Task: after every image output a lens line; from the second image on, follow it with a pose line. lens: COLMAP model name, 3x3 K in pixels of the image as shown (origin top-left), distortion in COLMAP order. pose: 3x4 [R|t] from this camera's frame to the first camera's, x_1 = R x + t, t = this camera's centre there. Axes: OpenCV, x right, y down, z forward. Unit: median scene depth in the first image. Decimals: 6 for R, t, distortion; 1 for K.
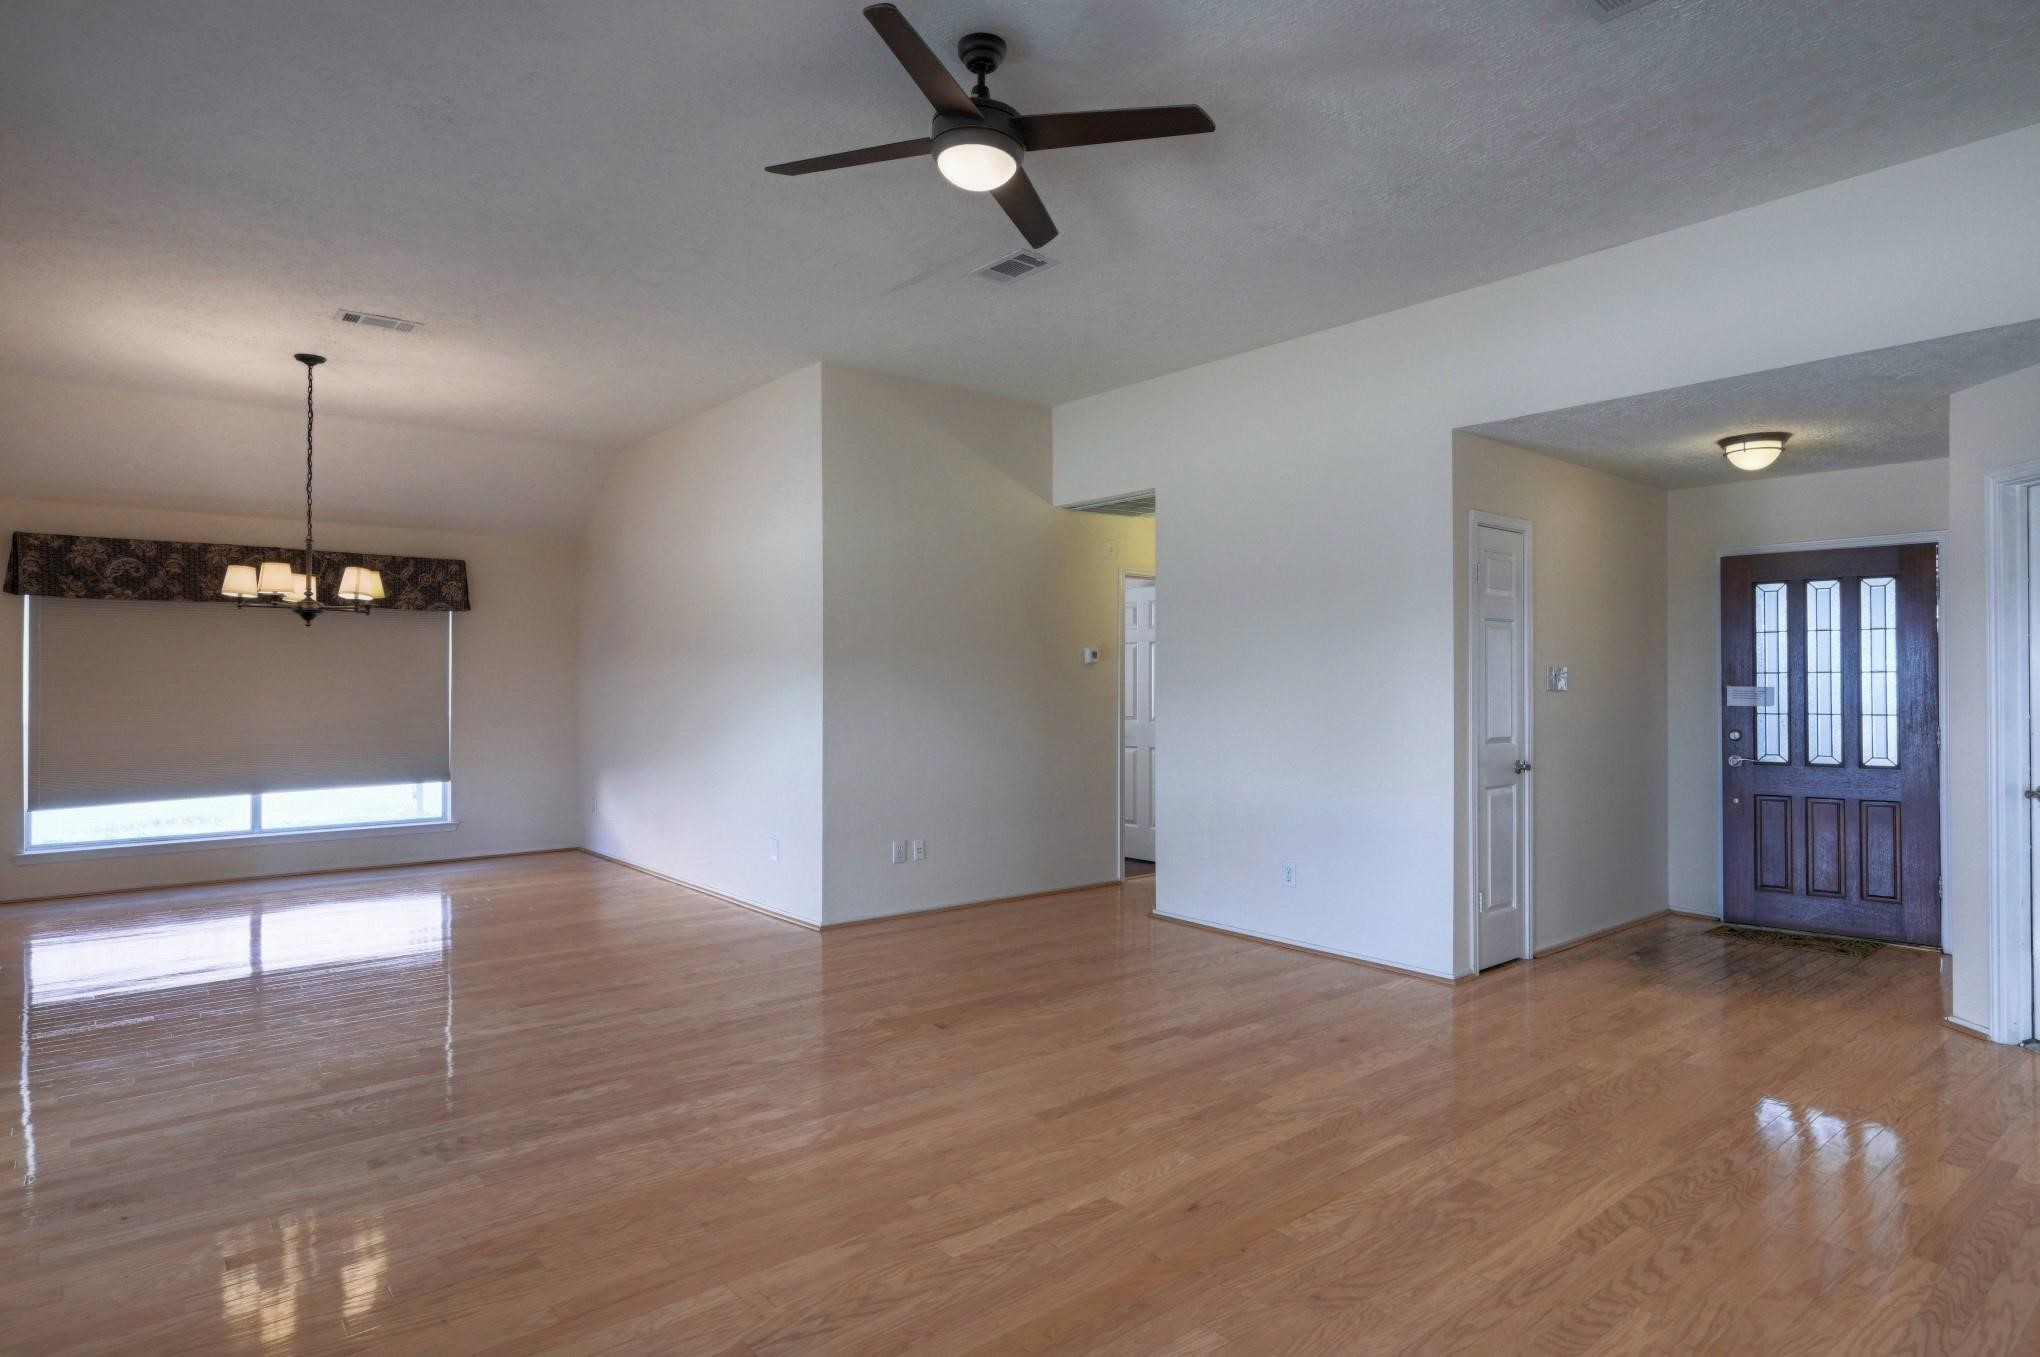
lens RADIAL K [[1097.3, 0, 1017.3], [0, 1097.3, 675.1], [0, 0, 1]] dist [-0.000130, -0.001536]
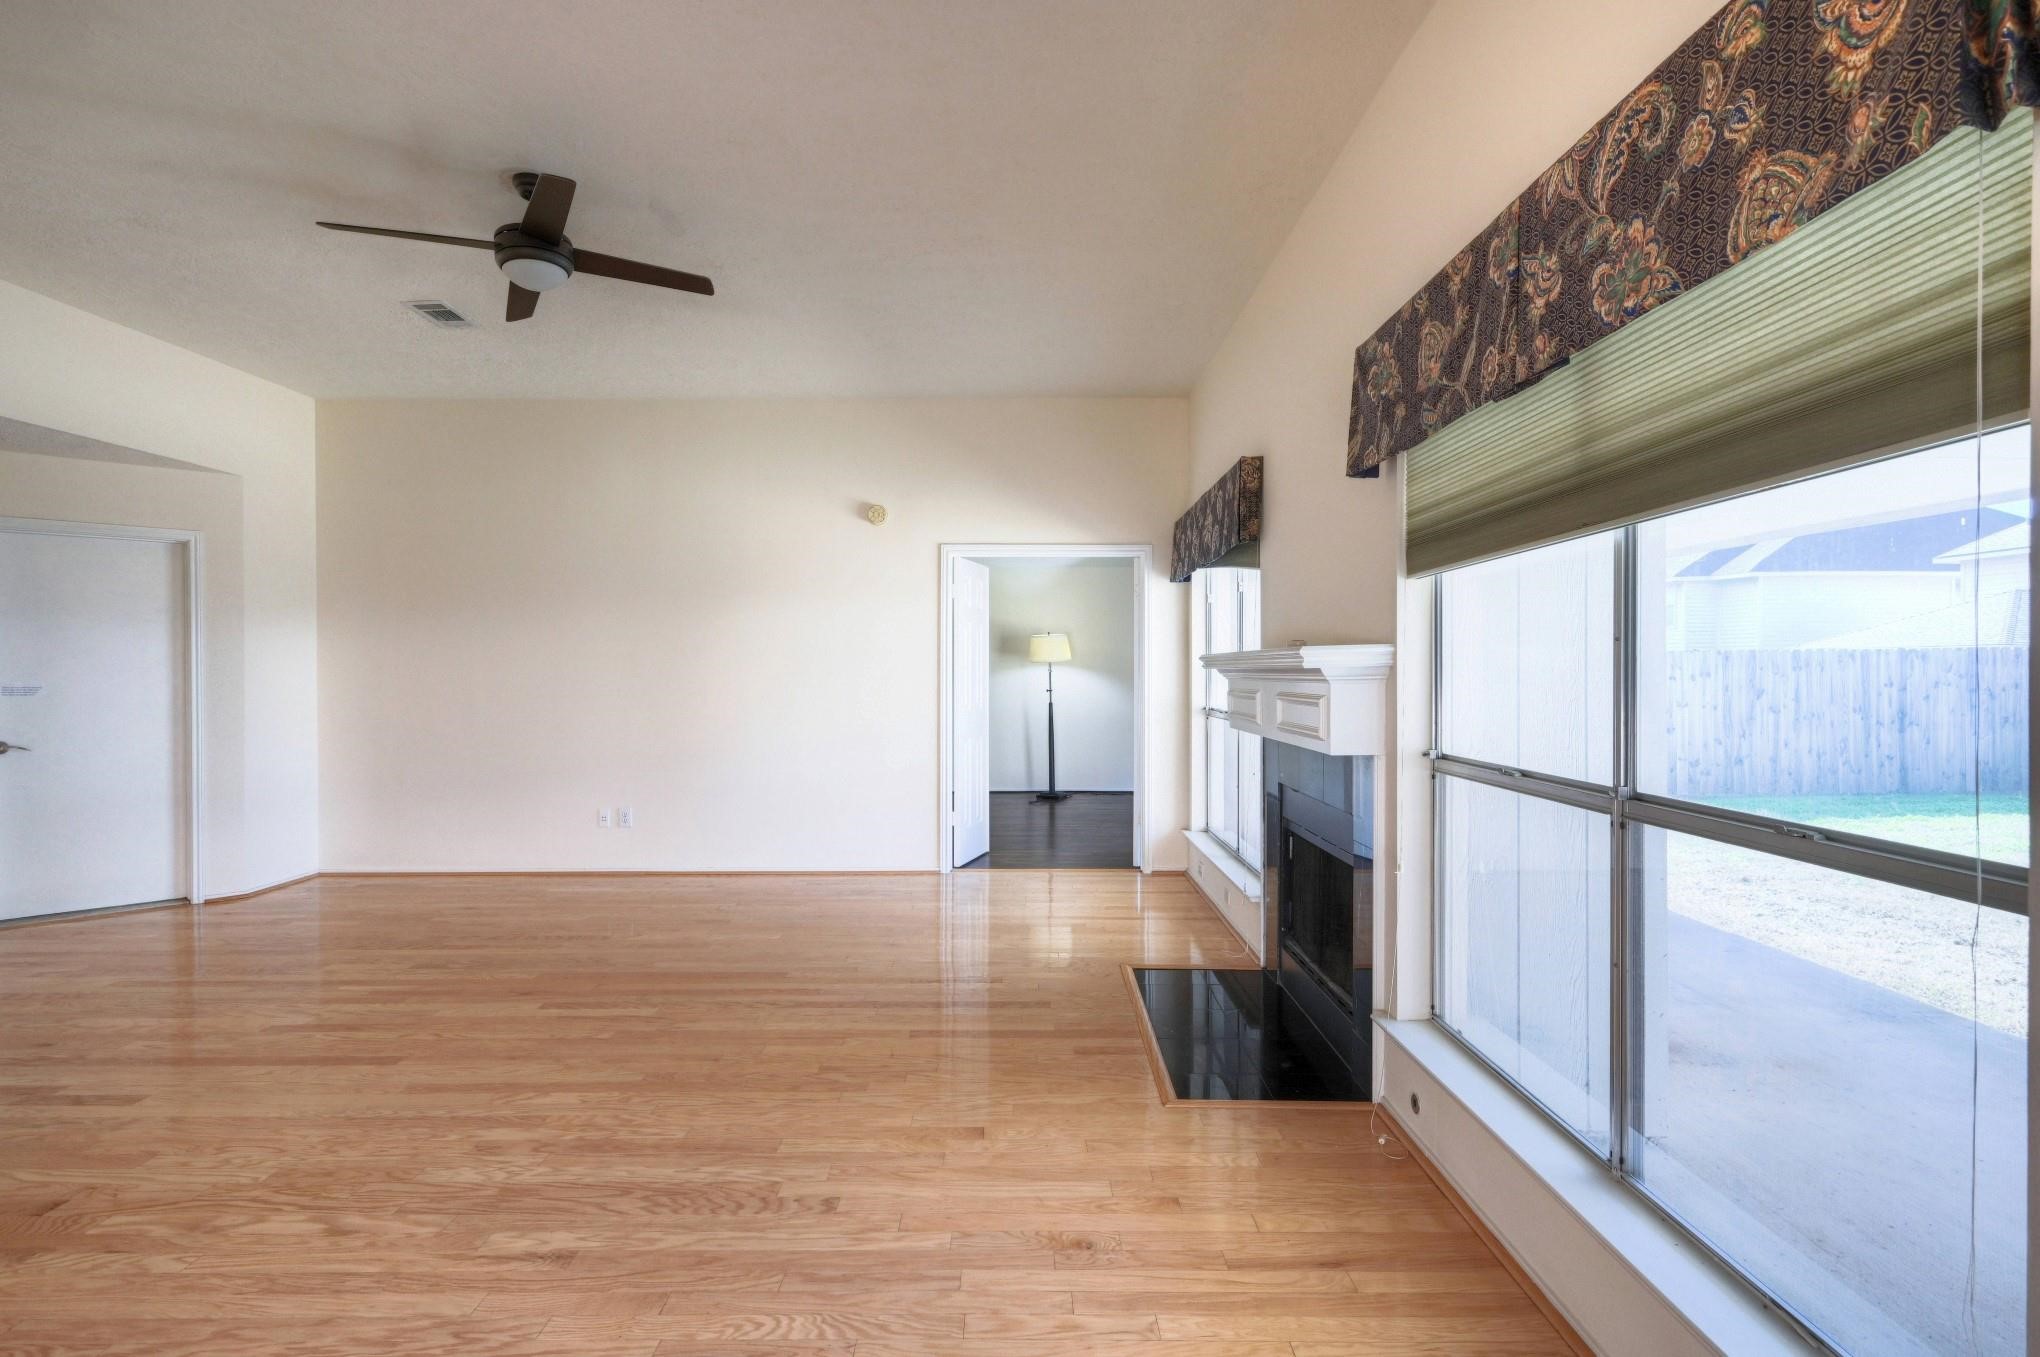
lens RADIAL K [[980.9, 0, 1021.1], [0, 980.9, 675.6], [0, 0, 1]] dist [0.000066, 0.000002]
pose [[-0.773114, -0.000997, 0.634266, -1.082253], [-0.002992, 0.999993, -0.002075, 0.015337], [-0.634260, -0.003502, -0.773112, 1.359403]]
